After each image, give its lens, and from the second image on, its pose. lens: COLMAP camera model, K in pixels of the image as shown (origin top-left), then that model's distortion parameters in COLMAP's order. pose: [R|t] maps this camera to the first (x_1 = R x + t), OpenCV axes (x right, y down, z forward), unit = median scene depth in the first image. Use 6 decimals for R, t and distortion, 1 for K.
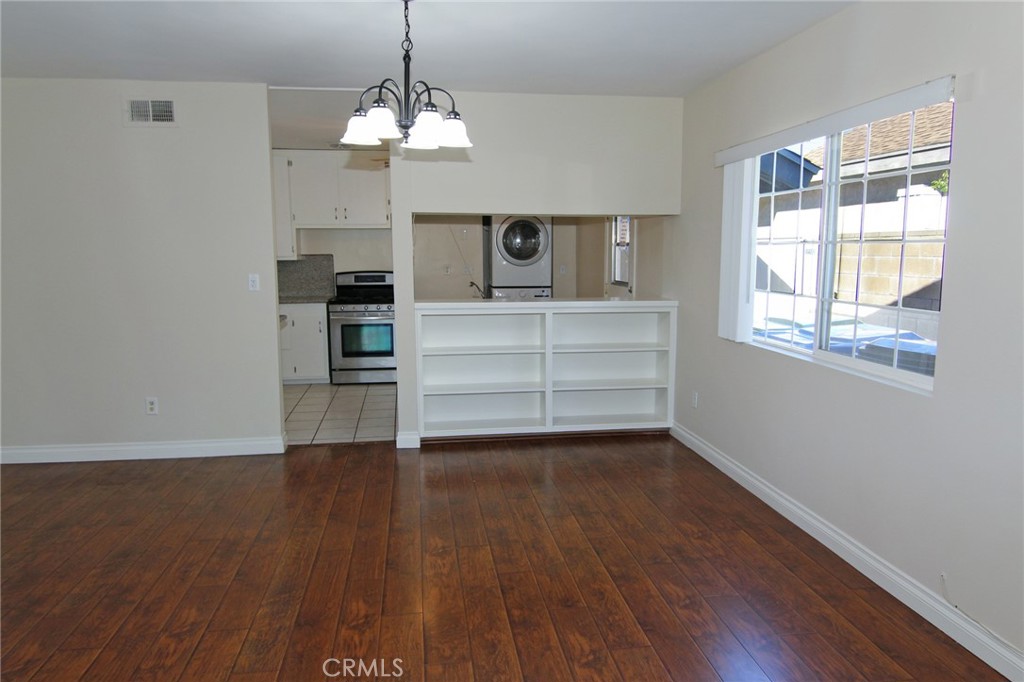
lens RADIAL K [[694.4, 0, 512.0], [0, 694.4, 341.0], [0, 0, 1]] dist [0.011626, -0.000409]
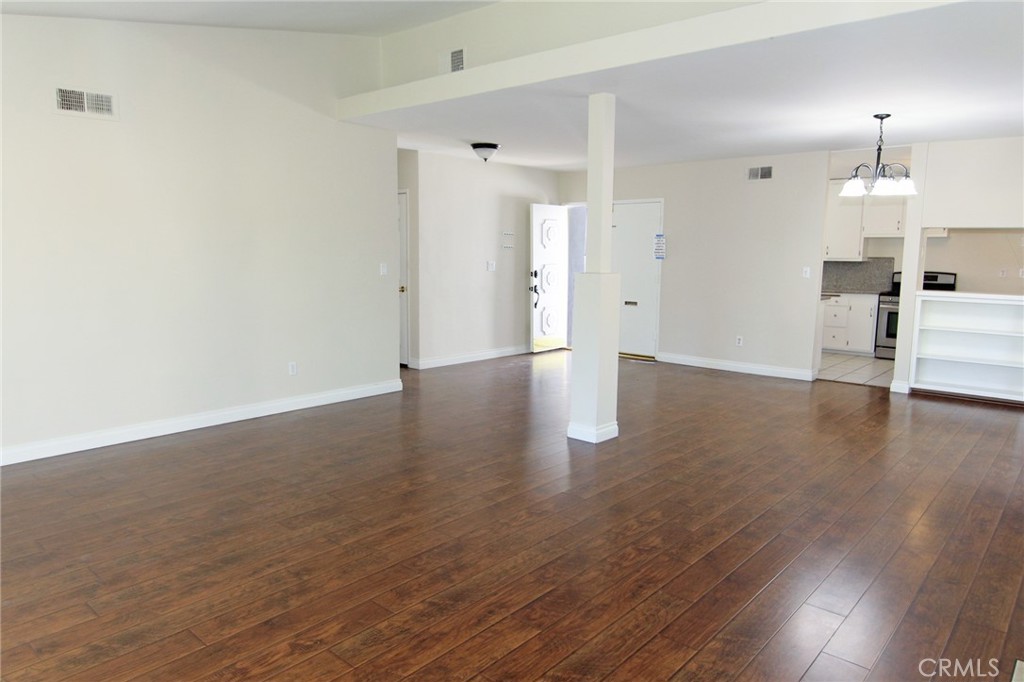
lens RADIAL K [[694.4, 0, 512.0], [0, 694.4, 341.0], [0, 0, 1]] dist [0.011626, -0.000409]
pose [[0.662332, 0.109017, -0.741236, 0.370231], [-0.113140, 0.992565, 0.044885, 0.073701], [0.740618, 0.054135, 0.669742, -0.548679]]
